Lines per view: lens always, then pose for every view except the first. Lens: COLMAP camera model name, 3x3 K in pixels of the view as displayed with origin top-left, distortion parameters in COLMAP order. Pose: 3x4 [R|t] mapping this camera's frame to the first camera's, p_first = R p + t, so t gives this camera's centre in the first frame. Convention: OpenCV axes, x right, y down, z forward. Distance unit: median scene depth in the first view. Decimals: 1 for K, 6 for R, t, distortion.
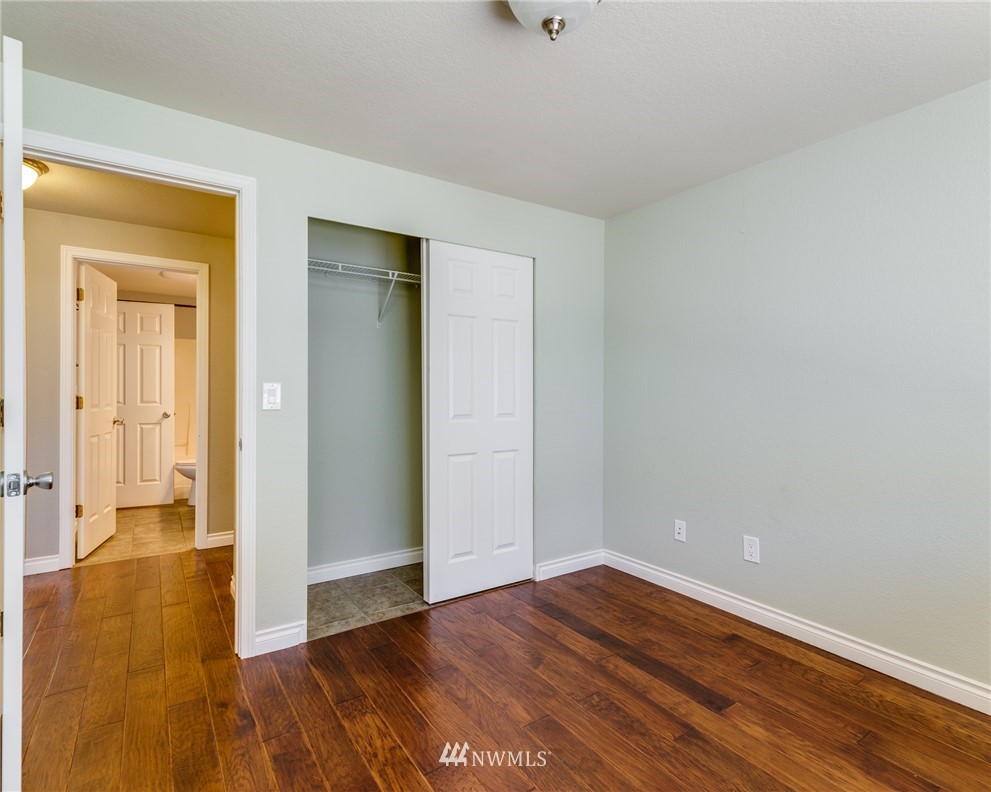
lens RADIAL K [[509.9, 0, 496.9], [0, 509.9, 390.3], [0, 0, 1]] dist [0.028898, -0.000296]
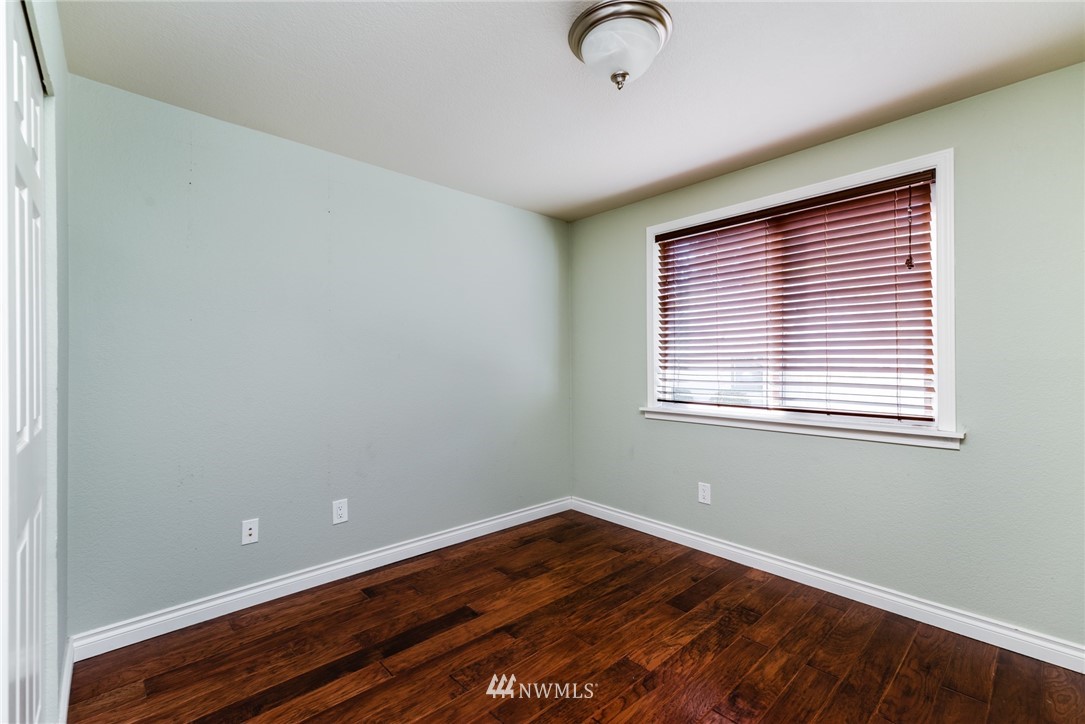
lens RADIAL K [[469.4, 0, 543.9], [0, 469.4, 359.8], [0, 0, 1]] dist [0.013224, -0.003176]
pose [[-0.153215, 0.001444, 0.988192, -0.644867], [-0.005072, 0.999985, -0.002247, -0.010137], [-0.988180, -0.005357, -0.153205, 0.871642]]
